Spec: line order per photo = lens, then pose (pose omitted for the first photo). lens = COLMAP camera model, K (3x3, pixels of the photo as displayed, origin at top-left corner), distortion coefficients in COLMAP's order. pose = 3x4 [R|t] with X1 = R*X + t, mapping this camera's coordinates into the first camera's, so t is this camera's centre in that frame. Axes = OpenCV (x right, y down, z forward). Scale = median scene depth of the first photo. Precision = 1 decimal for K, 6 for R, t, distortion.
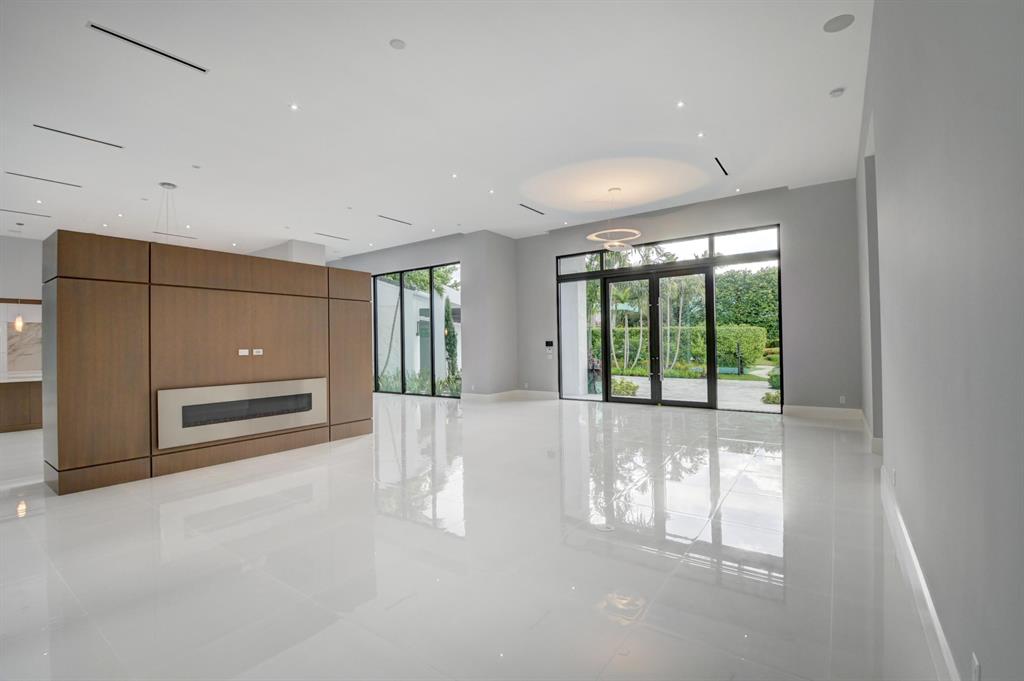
lens RADIAL K [[461.1, 0, 514.9], [0, 461.1, 344.1], [0, 0, 1]] dist [-0.011248, -0.009460]
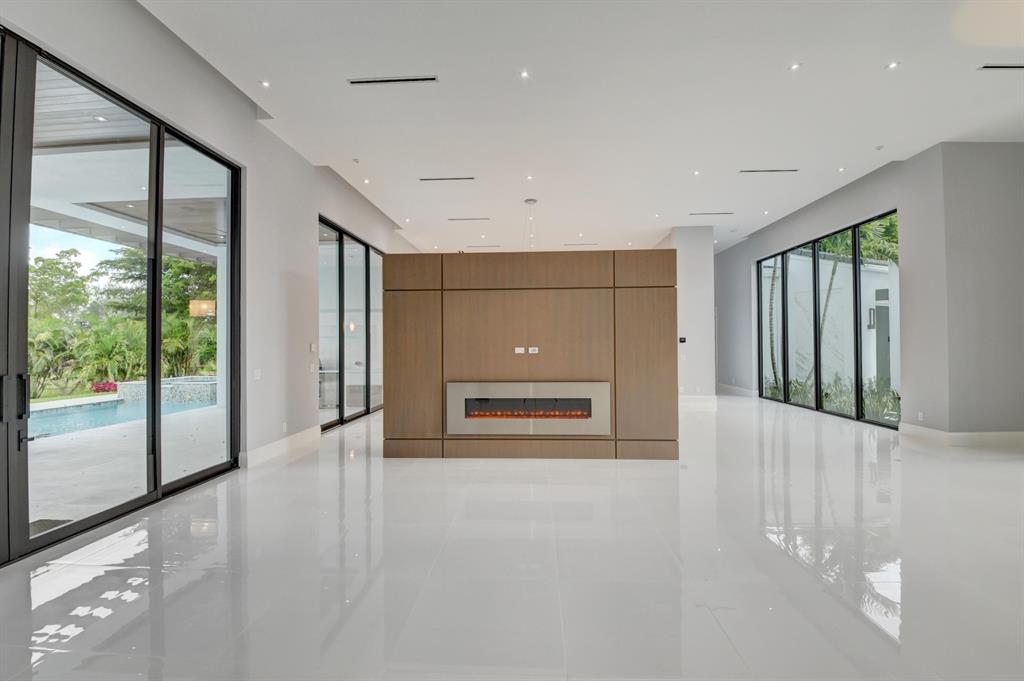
lens RADIAL K [[461.1, 0, 513.8], [0, 461.1, 340.4], [0, 0, 1]] dist [-0.011248, -0.009460]
pose [[0.520626, 0.002989, -0.853780, 0.223818], [-0.001320, 0.999995, 0.002696, -0.005580], [0.853784, -0.000276, 0.520628, 0.420171]]
